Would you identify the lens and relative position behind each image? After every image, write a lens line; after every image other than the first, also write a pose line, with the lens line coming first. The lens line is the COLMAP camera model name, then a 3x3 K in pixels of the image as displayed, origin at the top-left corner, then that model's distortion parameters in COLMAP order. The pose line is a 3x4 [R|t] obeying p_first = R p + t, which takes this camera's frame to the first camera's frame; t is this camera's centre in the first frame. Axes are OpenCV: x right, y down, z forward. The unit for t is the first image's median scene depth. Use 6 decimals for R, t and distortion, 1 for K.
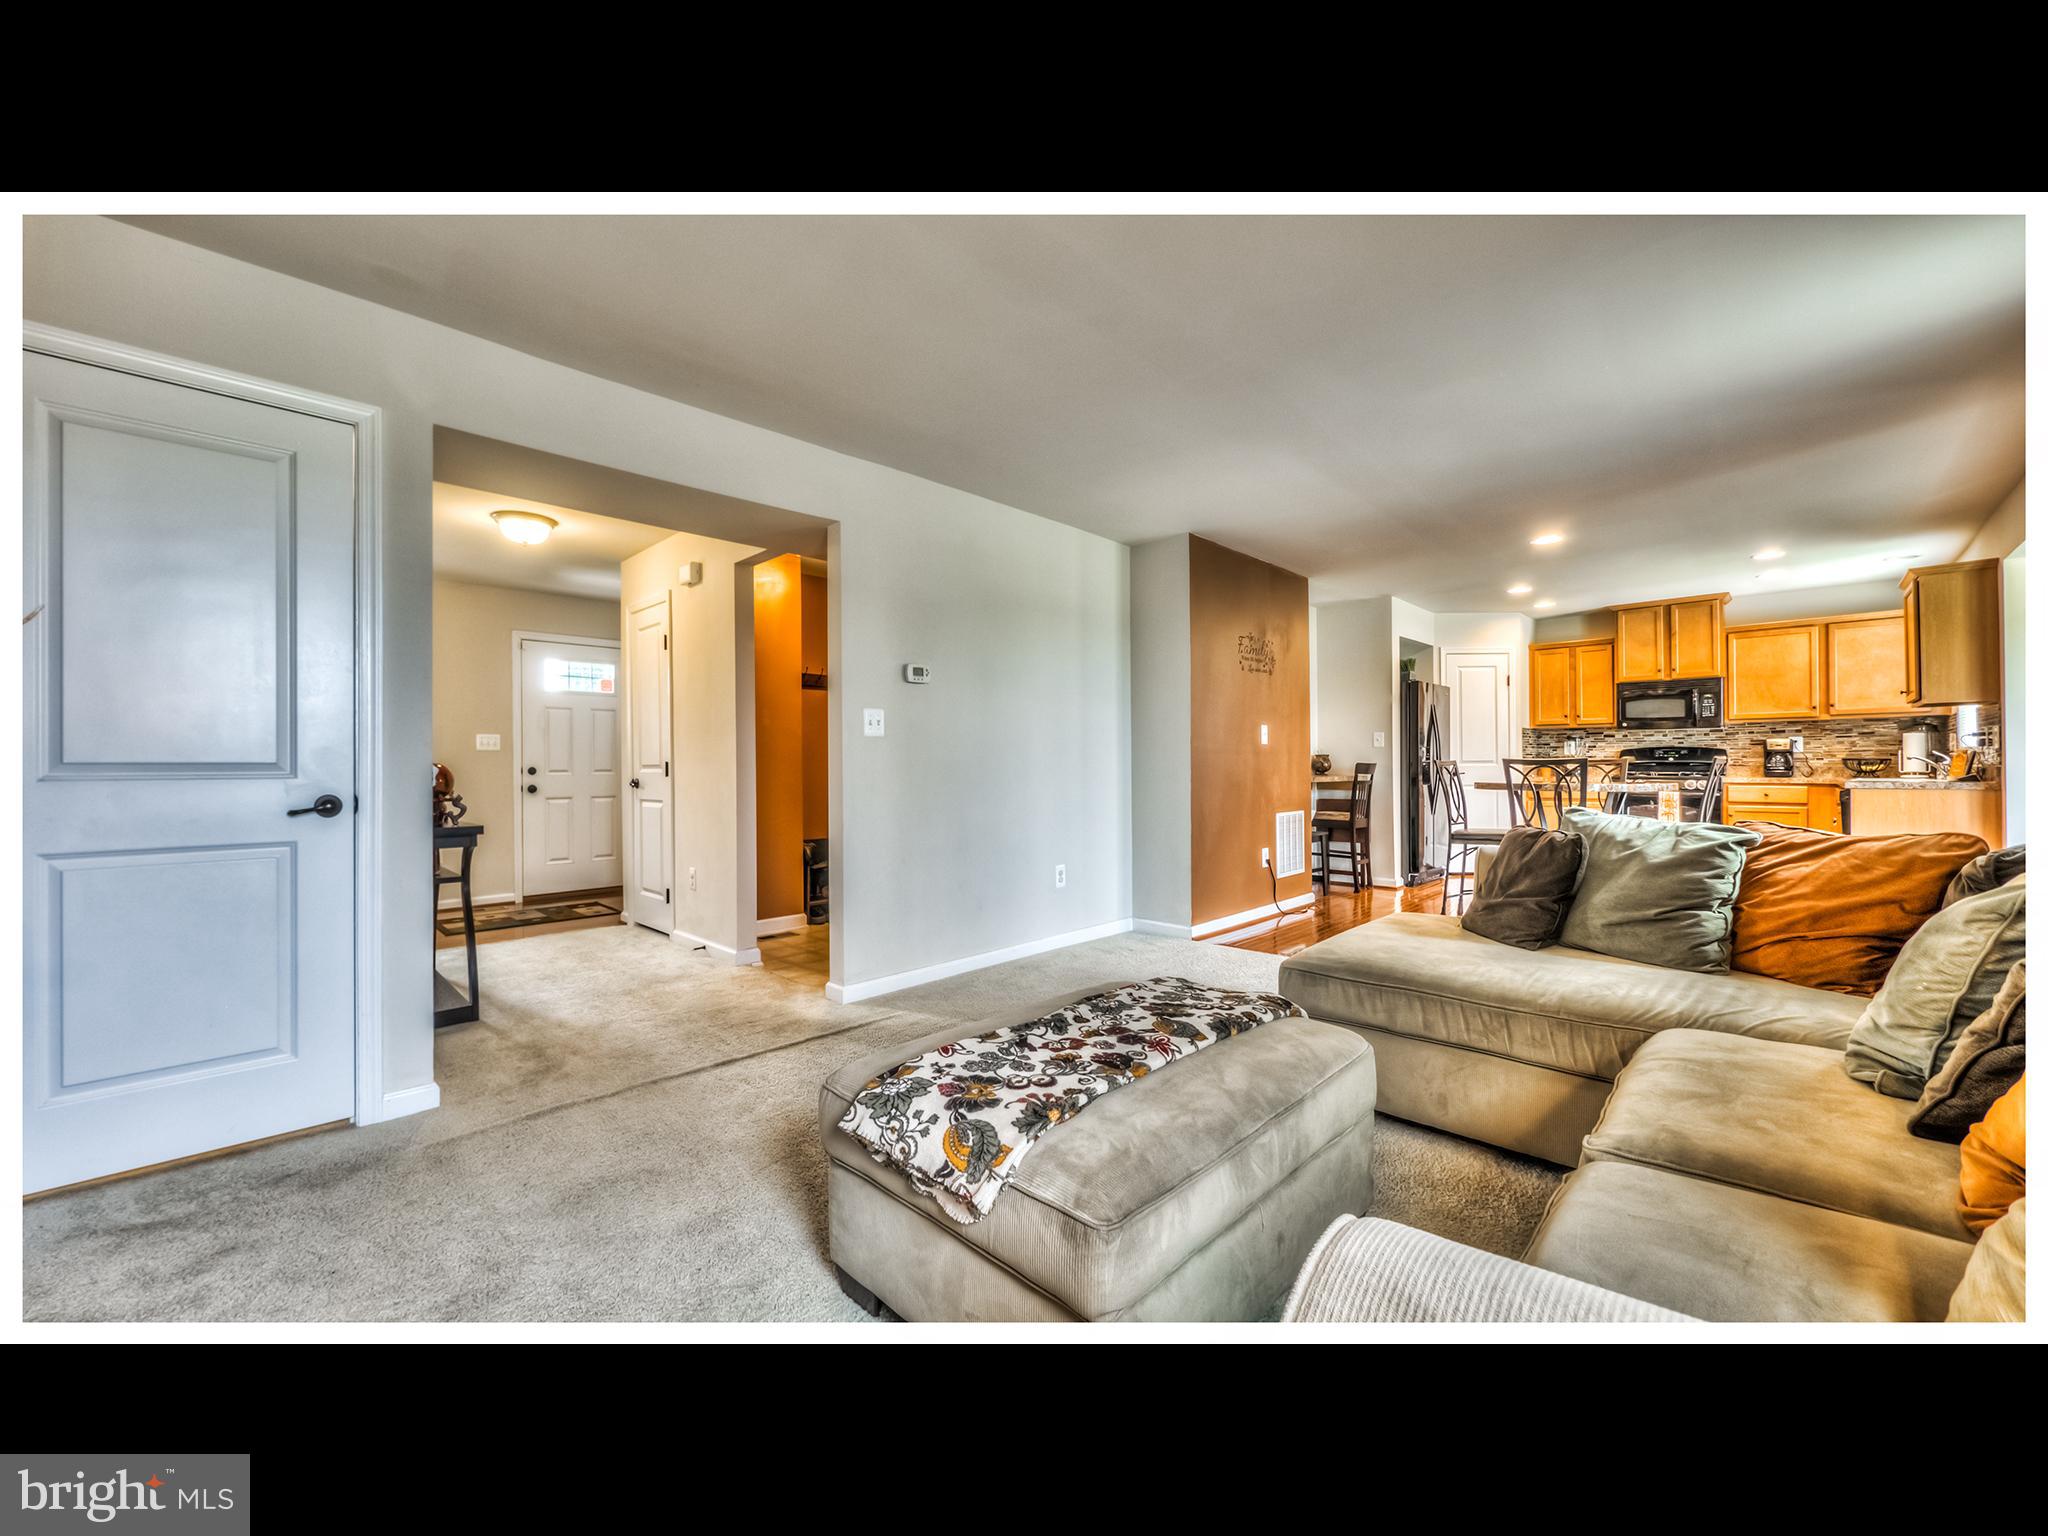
lens RADIAL K [[784.7, 0, 1014.1], [0, 784.7, 762.7], [0, 0, 1]] dist [-0.004960, 0.000724]
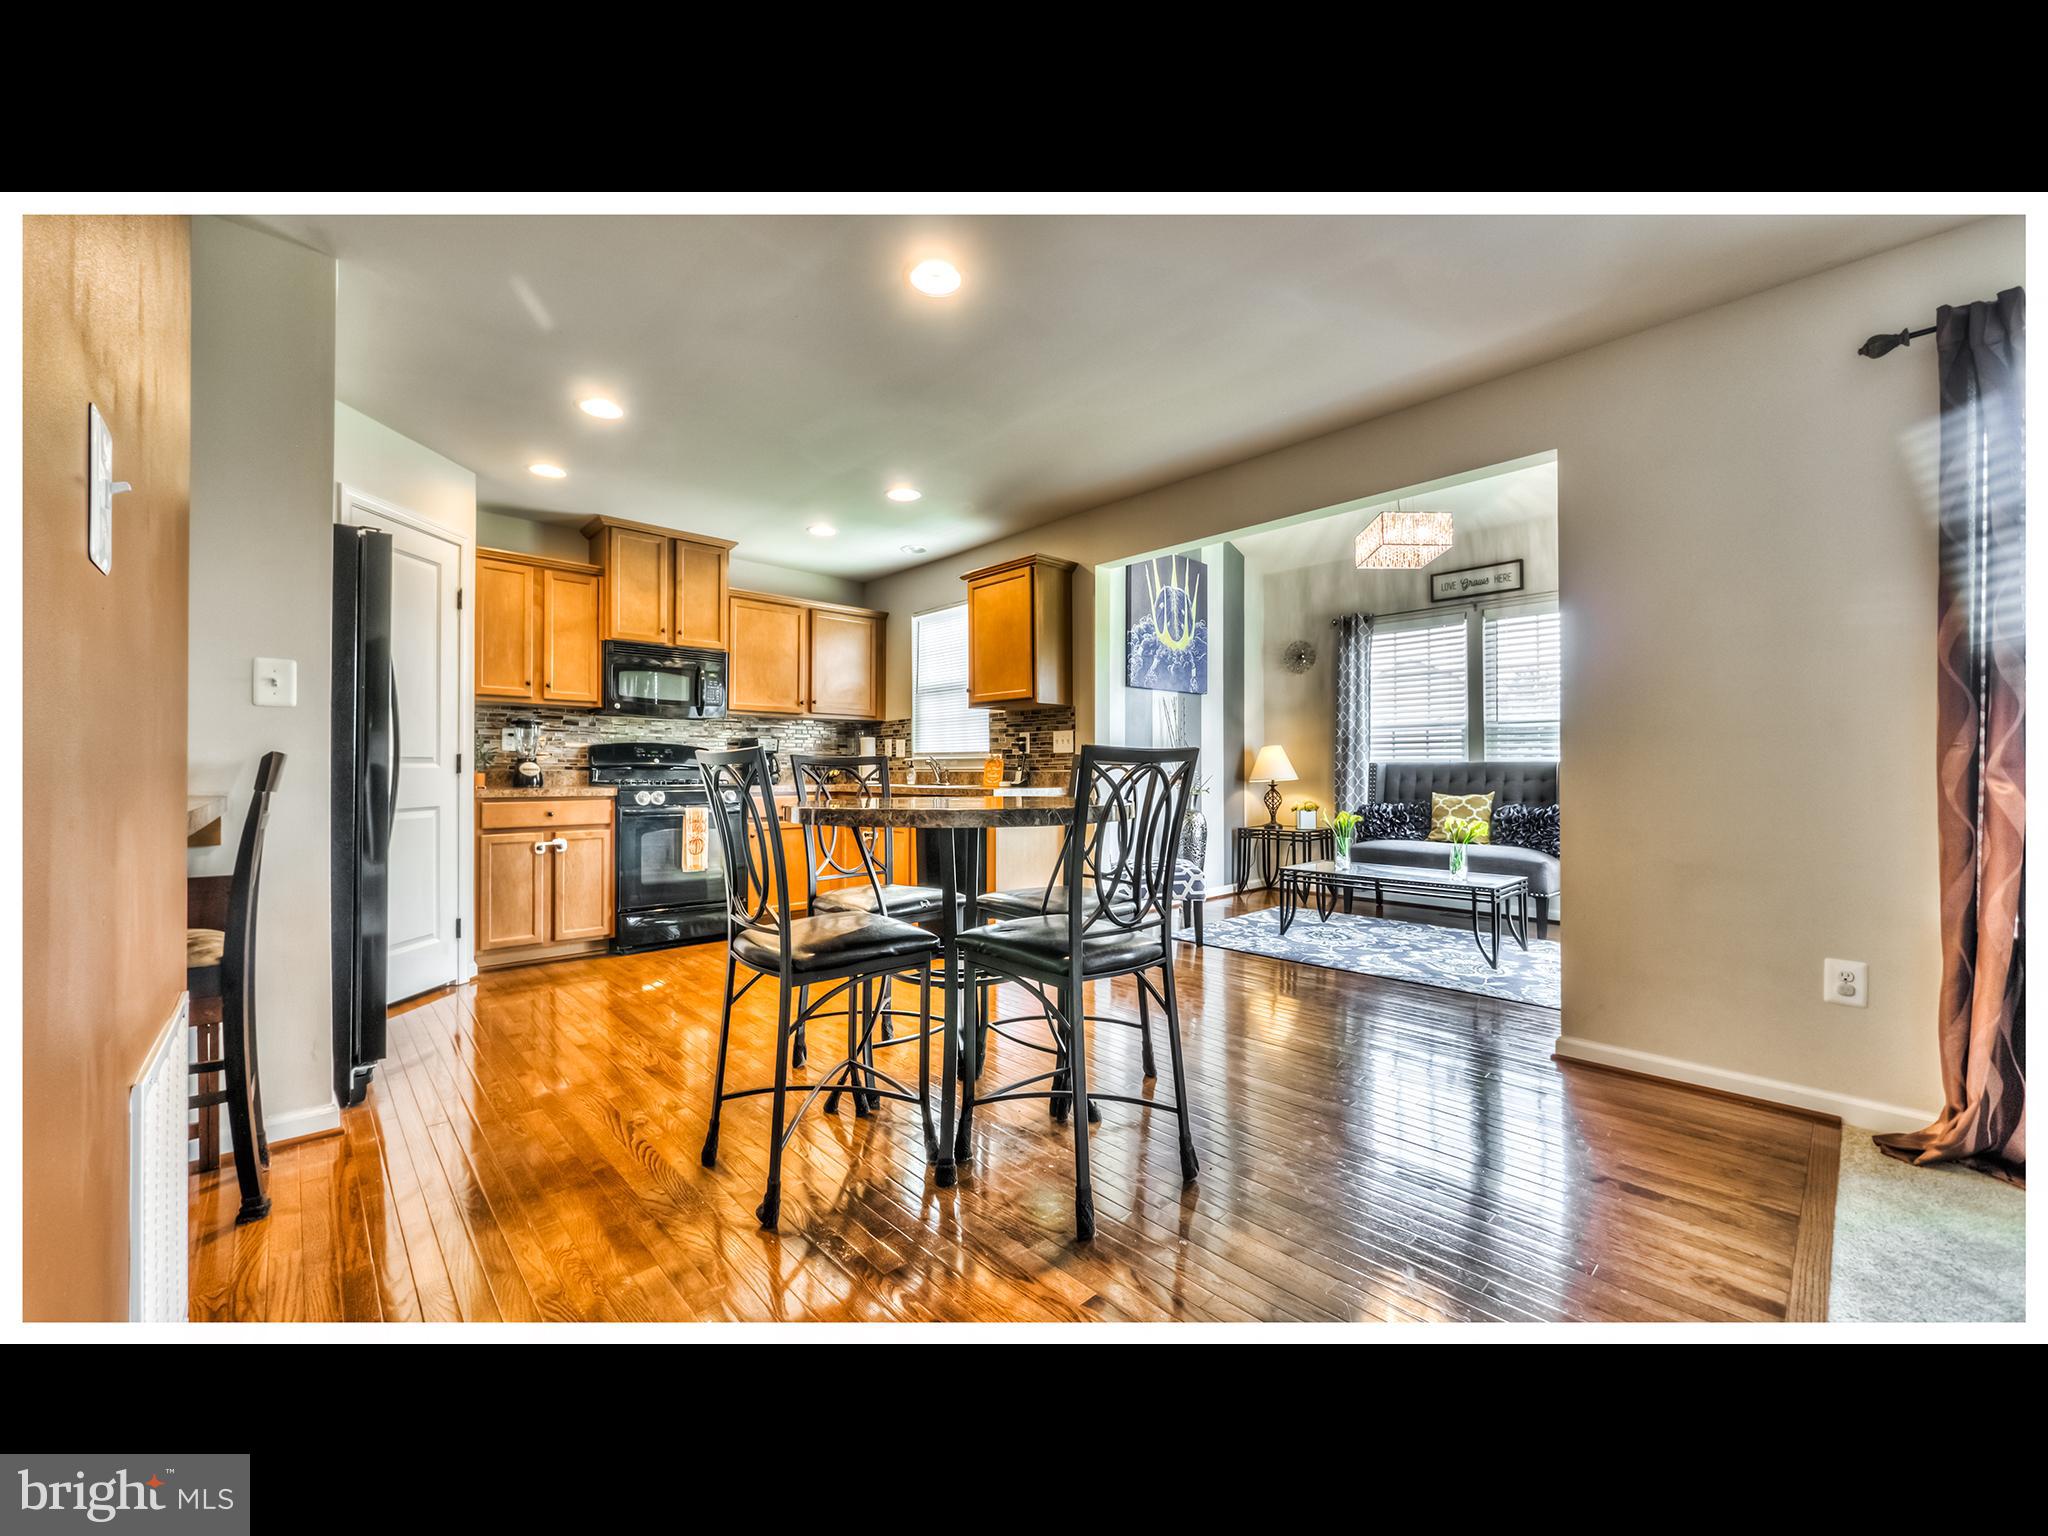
lens RADIAL K [[784.7, 0, 1001.6], [0, 784.7, 766.8], [0, 0, 1]] dist [-0.004960, 0.000724]
pose [[0.053481, 0.010021, 0.998519, 0.159990], [-0.006345, 0.999933, -0.009695, 0.006059], [-0.998549, -0.005817, 0.053541, 0.681290]]
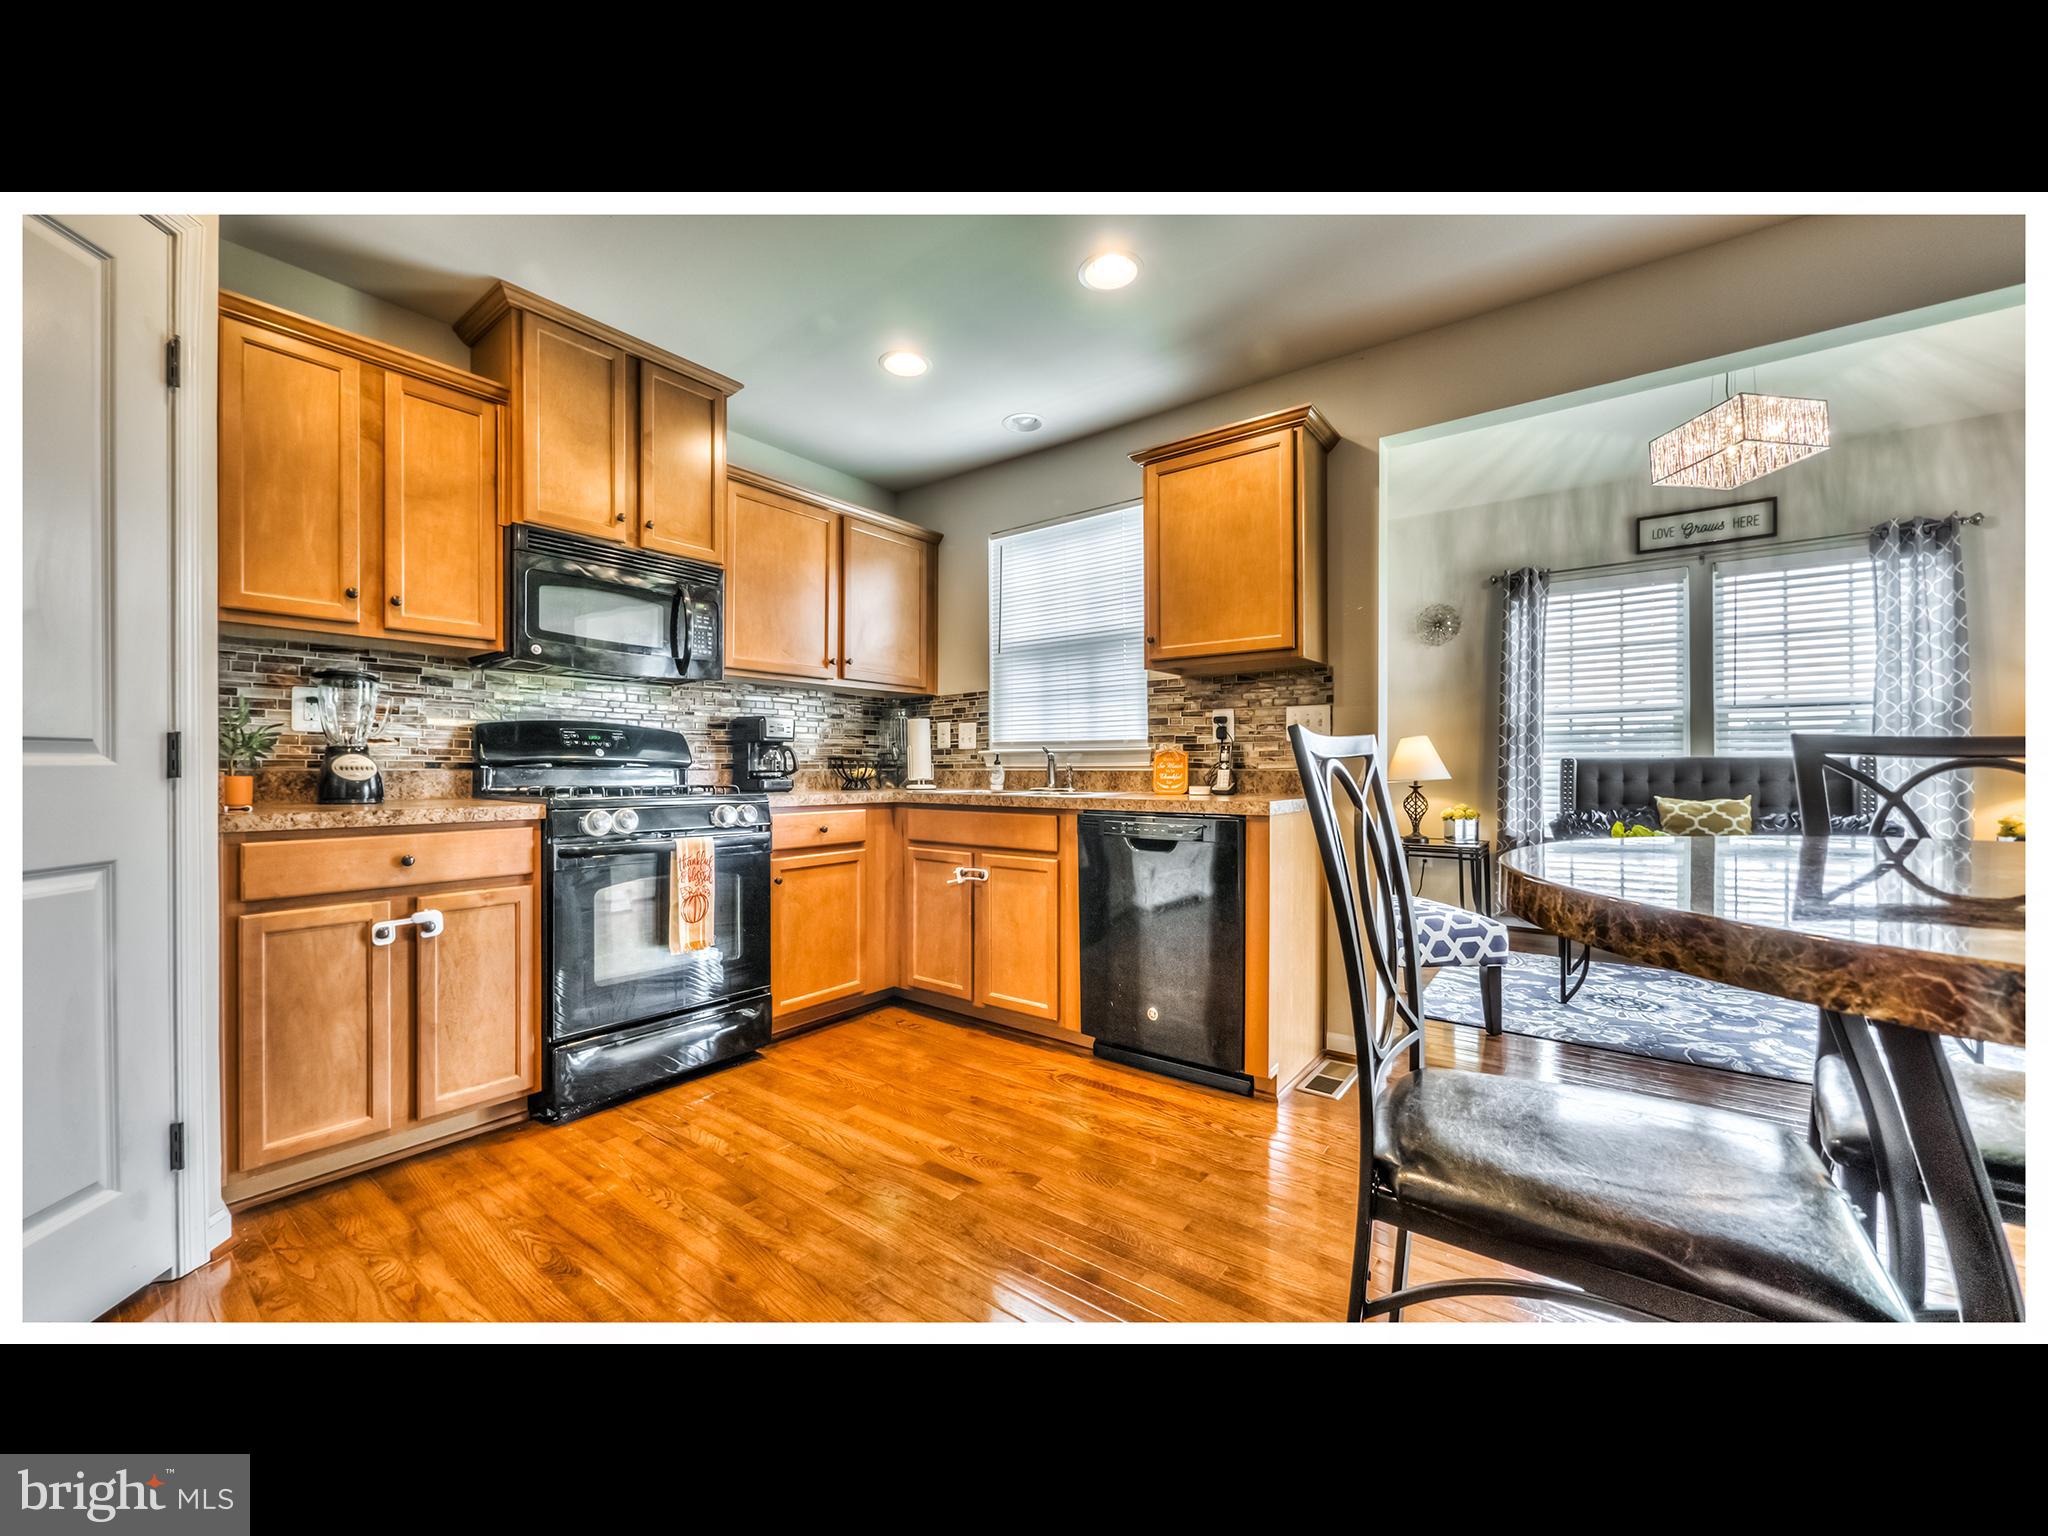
lens RADIAL K [[784.7, 0, 1004.0], [0, 784.7, 769.8], [0, 0, 1]] dist [-0.004960, 0.000724]
pose [[-0.115100, 0.002572, 0.993351, 0.434588], [-0.004012, 0.999987, -0.003054, 0.004955], [-0.993346, -0.004337, -0.115088, 0.876781]]
